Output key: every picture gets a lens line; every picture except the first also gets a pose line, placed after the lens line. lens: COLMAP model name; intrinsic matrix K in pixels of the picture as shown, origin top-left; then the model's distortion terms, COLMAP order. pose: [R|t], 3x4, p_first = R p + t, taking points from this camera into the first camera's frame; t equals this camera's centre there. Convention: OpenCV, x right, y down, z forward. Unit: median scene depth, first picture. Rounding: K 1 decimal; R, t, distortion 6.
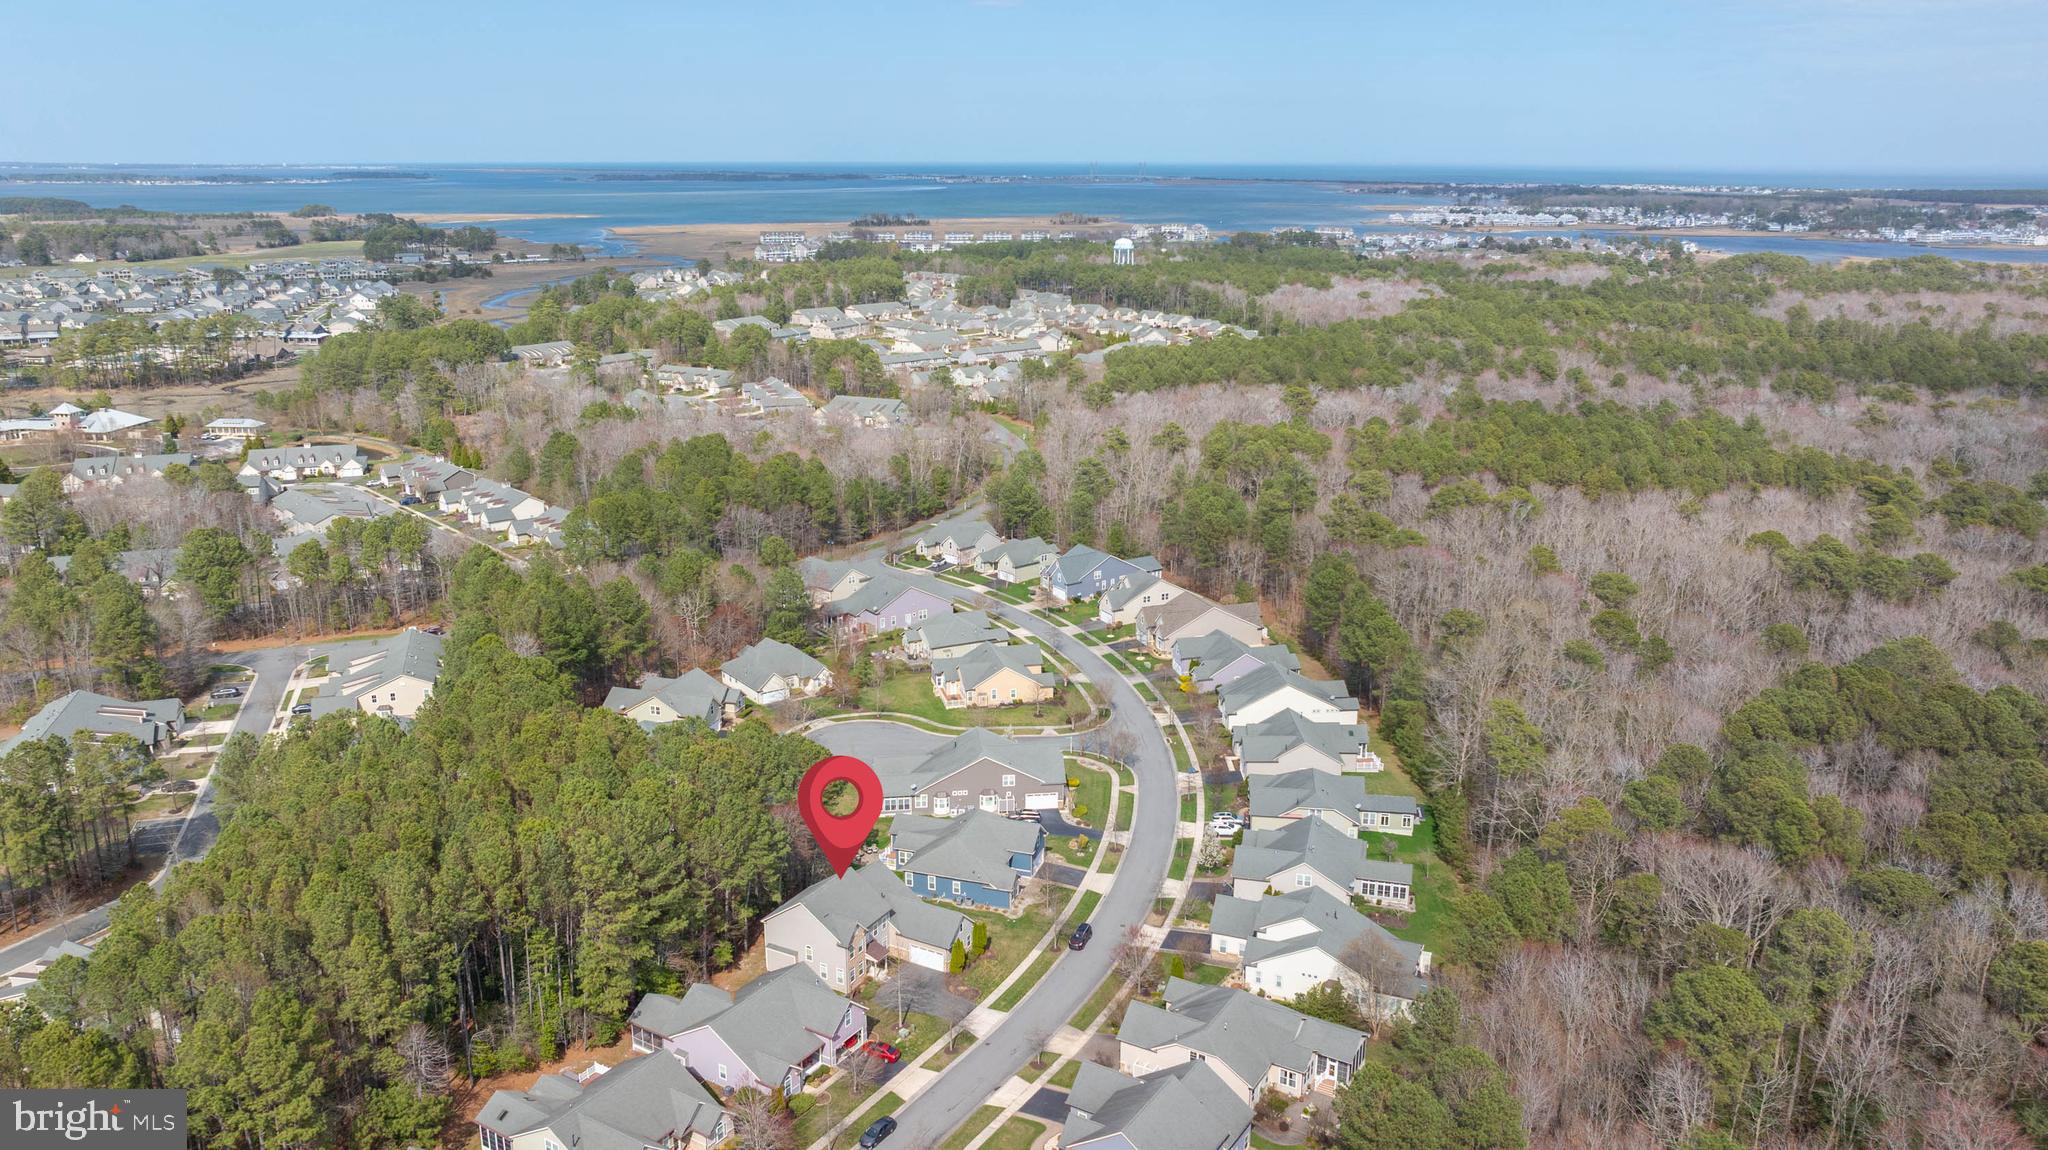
lens RADIAL K [[1451.3, 0, 1043.2], [0, 1451.3, 571.2], [0, 0, 1]] dist [-0.032258, 0.015720]
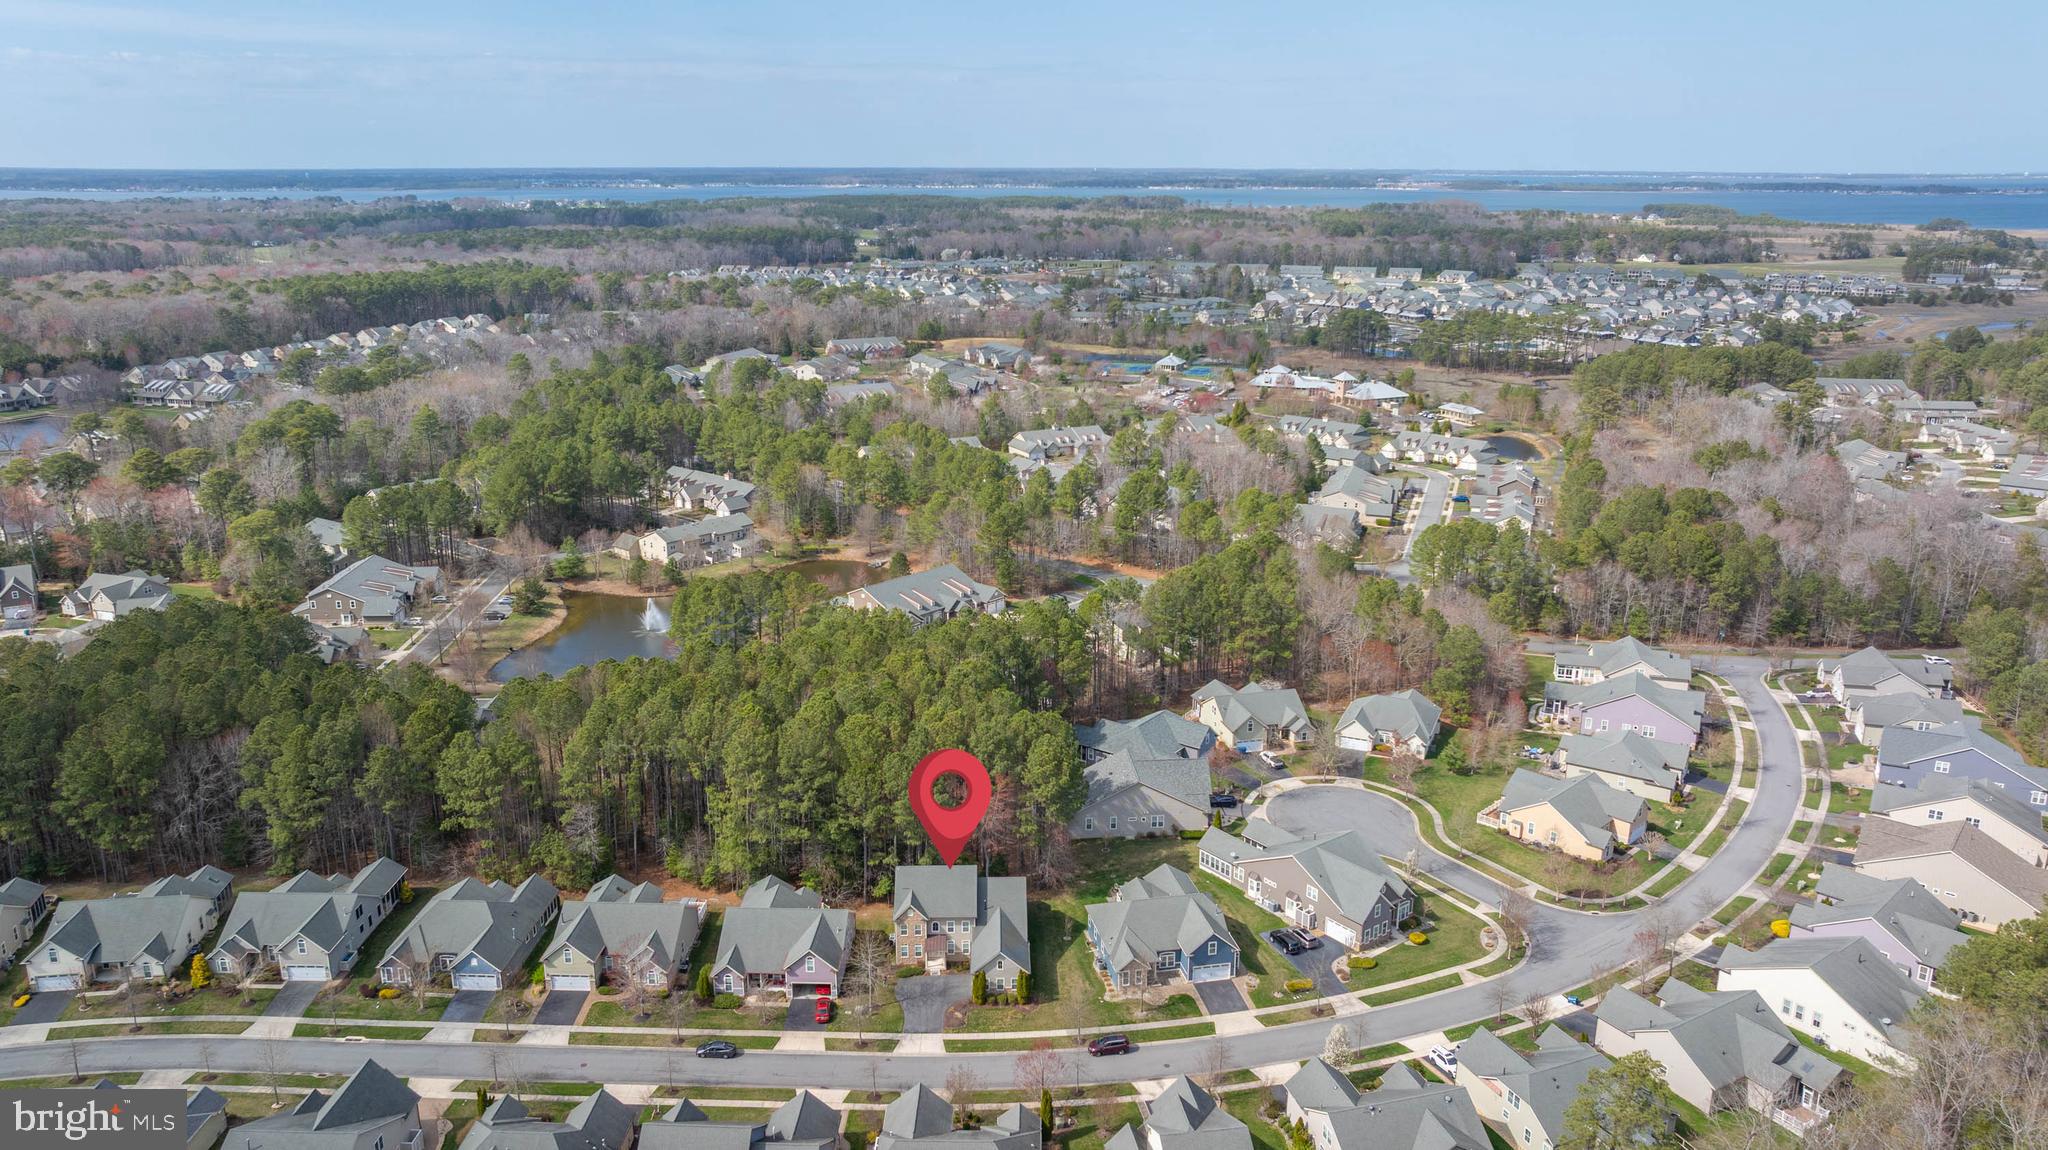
lens RADIAL K [[1451.3, 0, 1040.9], [0, 1451.3, 577.7], [0, 0, 1]] dist [-0.032258, 0.015720]
pose [[0.504256, 0.232060, -0.831790, 0.546795], [-0.233770, 0.963934, 0.127209, -0.104821], [0.831311, 0.130302, 0.540318, 0.355652]]
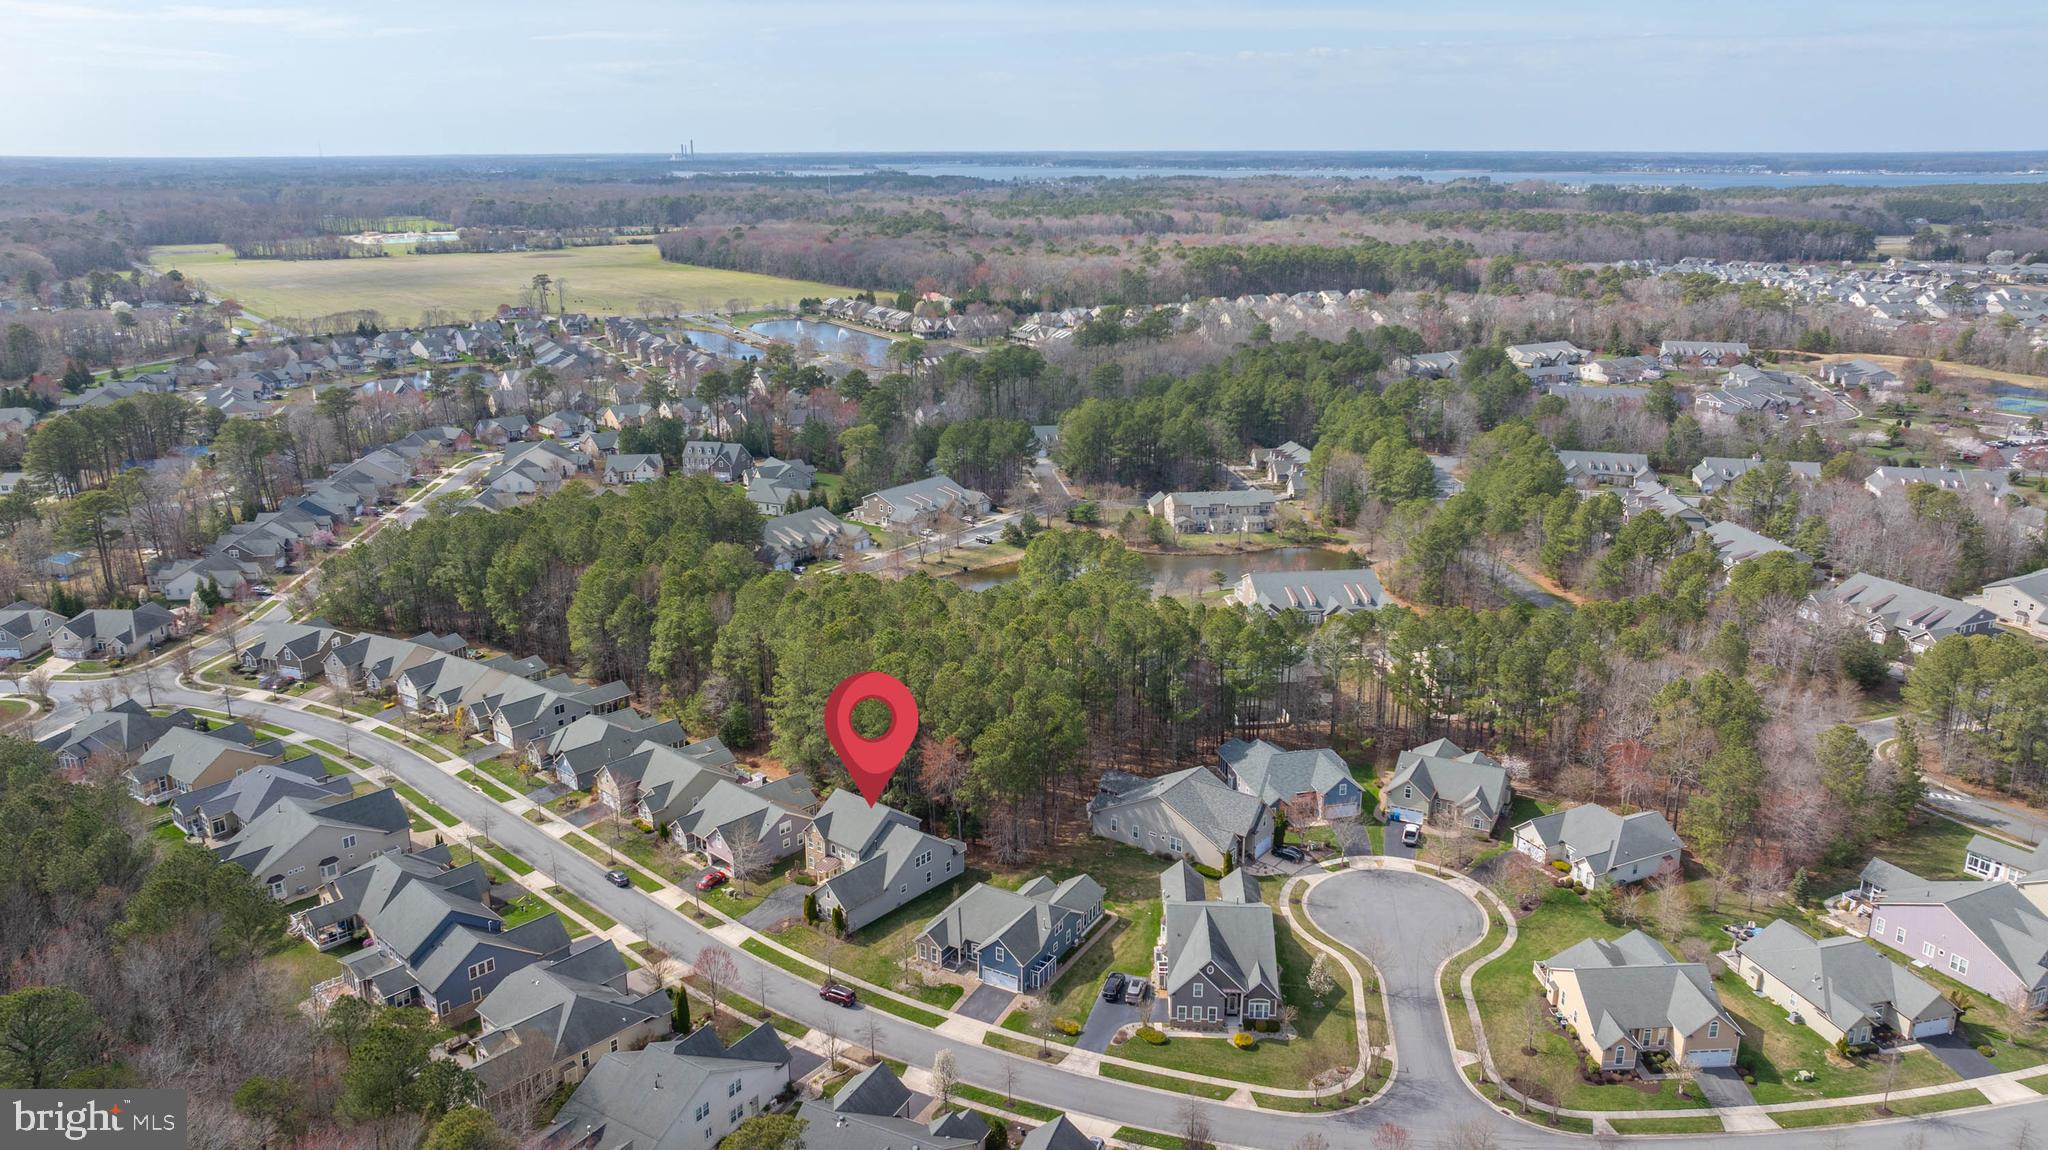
lens RADIAL K [[1451.3, 0, 1032.0], [0, 1451.3, 577.0], [0, 0, 1]] dist [-0.032258, 0.015720]
pose [[-0.197101, 0.273051, -0.941591, 0.644361], [-0.264224, 0.910098, 0.319228, -0.257982], [0.944106, 0.311711, -0.107235, 0.909679]]
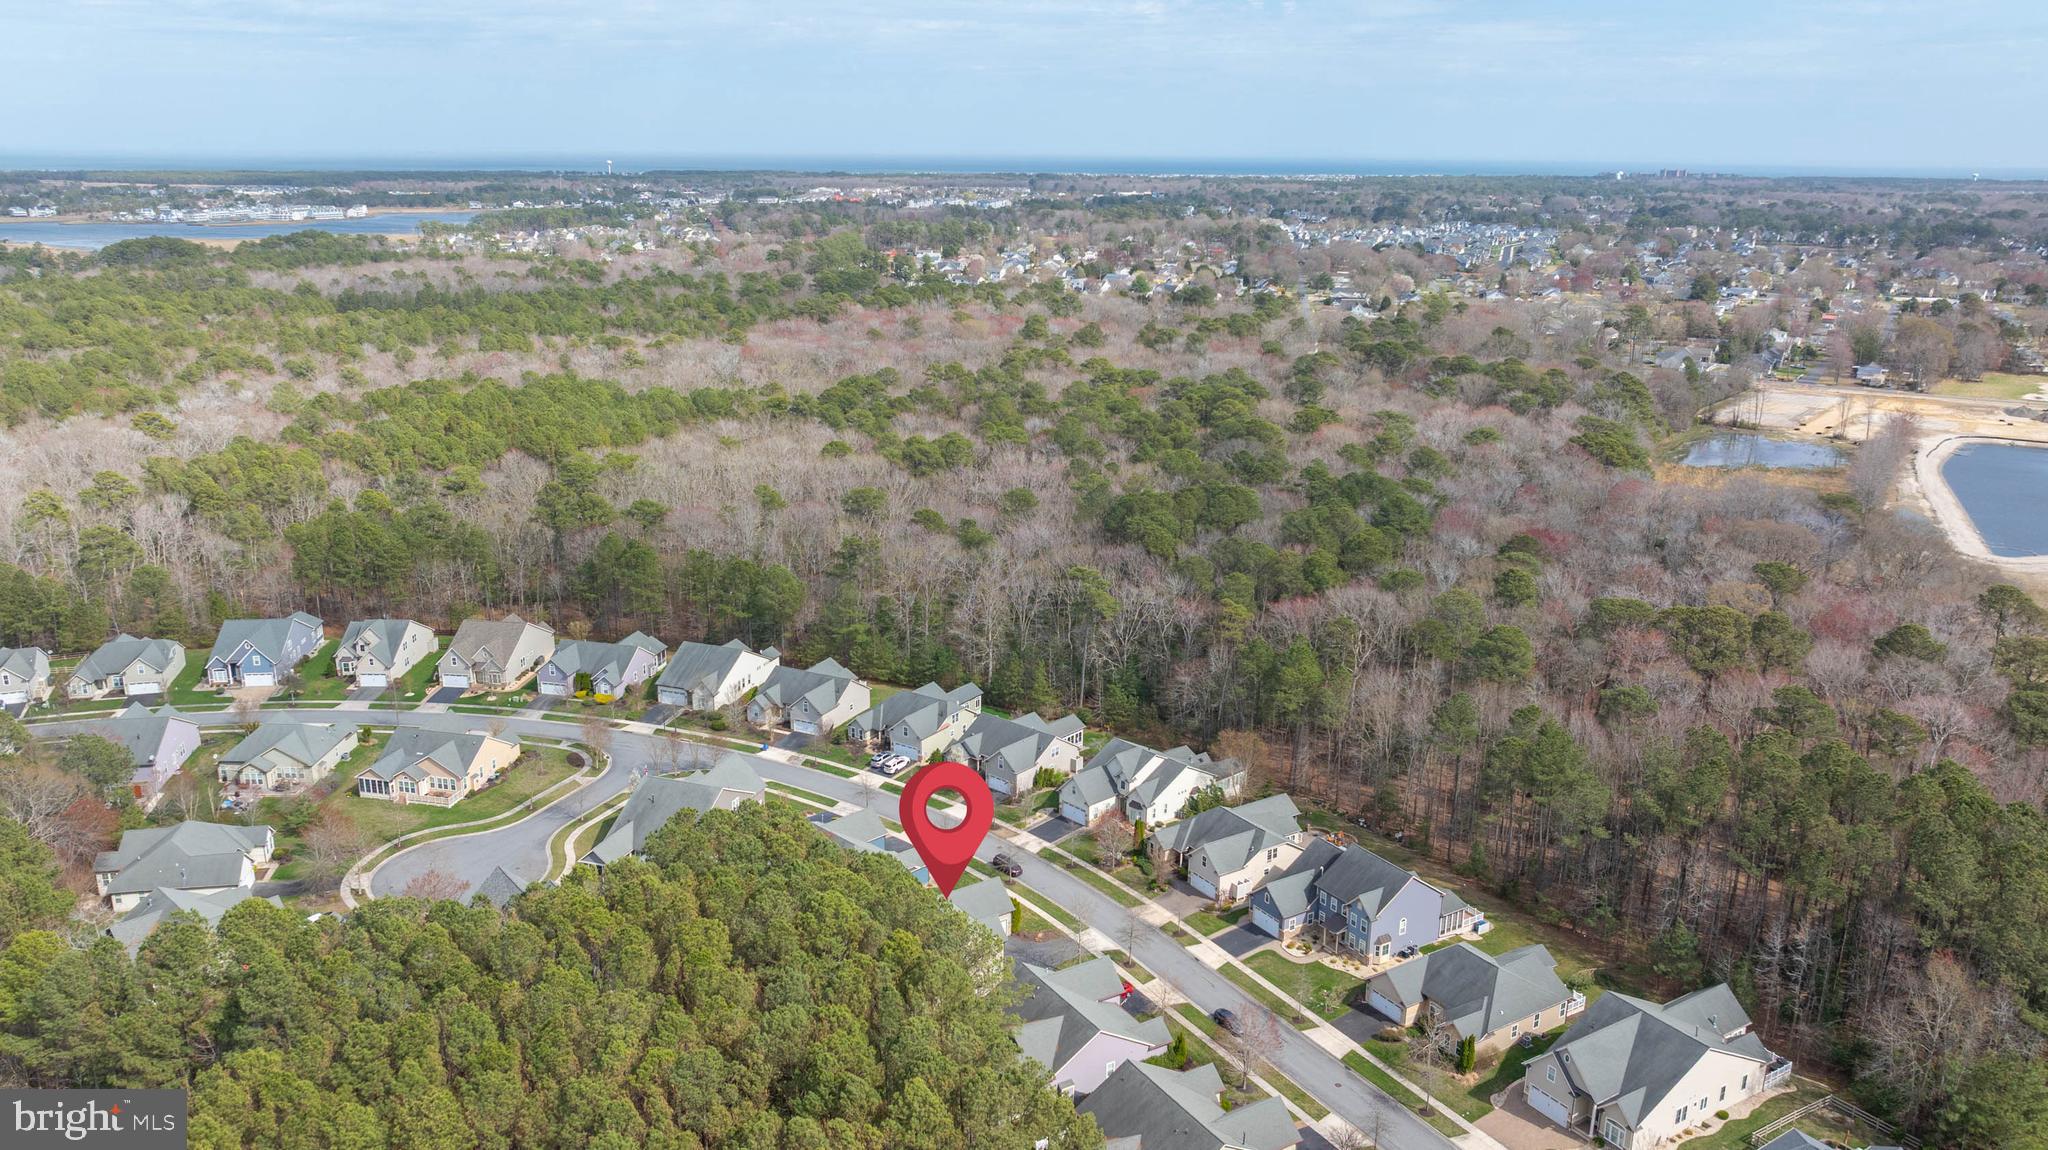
lens RADIAL K [[1451.3, 0, 1007.7], [0, 1451.3, 584.7], [0, 0, 1]] dist [-0.032258, 0.015720]
pose [[0.463449, -0.251916, 0.849561, -0.665855], [0.233862, 0.959519, 0.156946, -0.091661], [-0.854707, 0.125944, 0.503601, 0.349662]]
